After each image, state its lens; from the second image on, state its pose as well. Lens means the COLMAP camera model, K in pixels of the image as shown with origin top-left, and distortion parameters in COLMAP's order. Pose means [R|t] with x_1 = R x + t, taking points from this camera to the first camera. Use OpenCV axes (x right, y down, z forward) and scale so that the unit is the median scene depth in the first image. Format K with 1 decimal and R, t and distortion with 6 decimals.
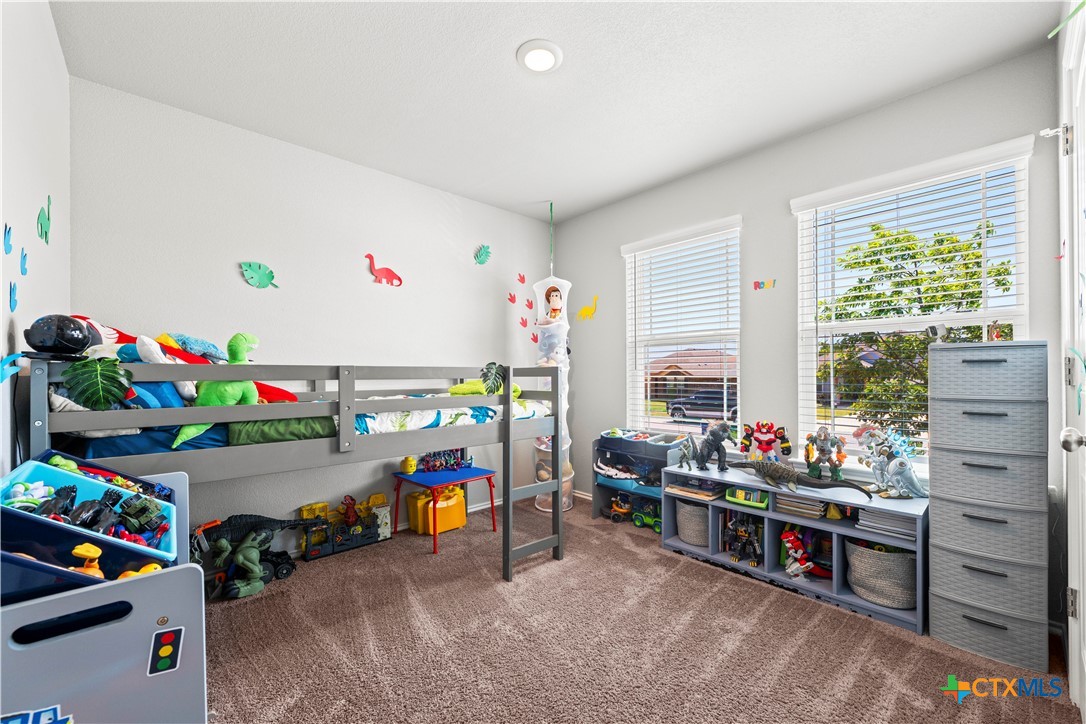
lens RADIAL K [[431.2, 0, 547.0], [0, 431.2, 369.5], [0, 0, 1]] dist [0.002223, -0.001143]
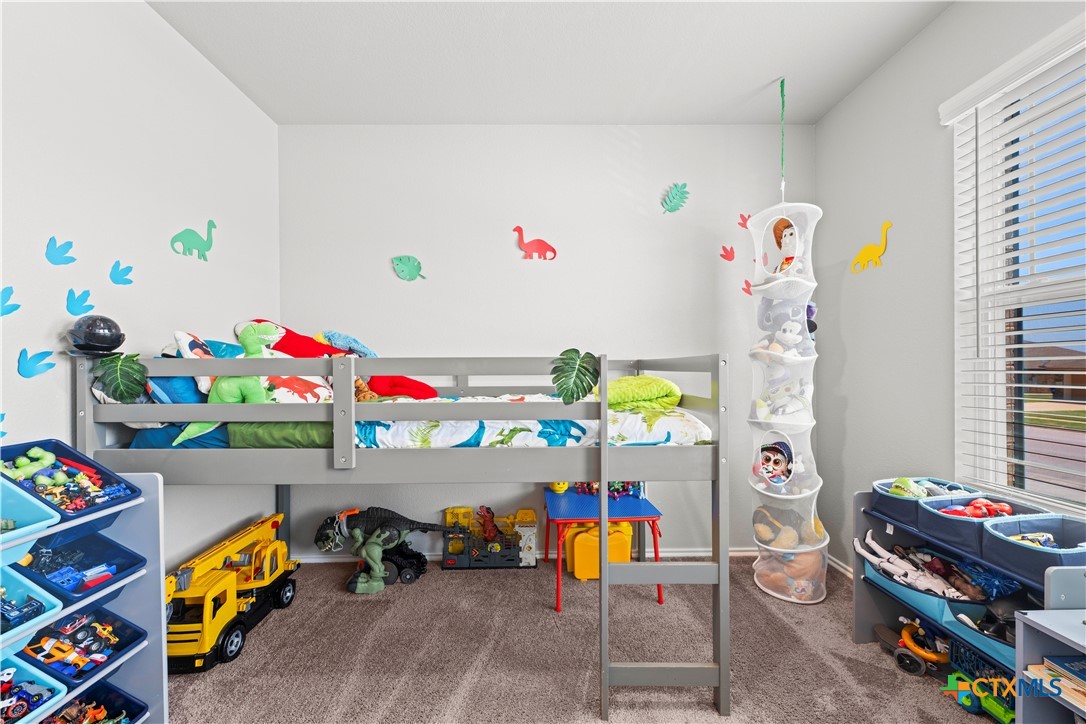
lens RADIAL K [[431.2, 0, 537.5], [0, 431.2, 365.1], [0, 0, 1]] dist [0.002223, -0.001143]
pose [[0.747129, -0.002400, -0.664675, 0.226182], [0.009677, 0.999927, 0.007268, 0.001111], [0.664609, -0.011862, 0.747097, 0.475333]]
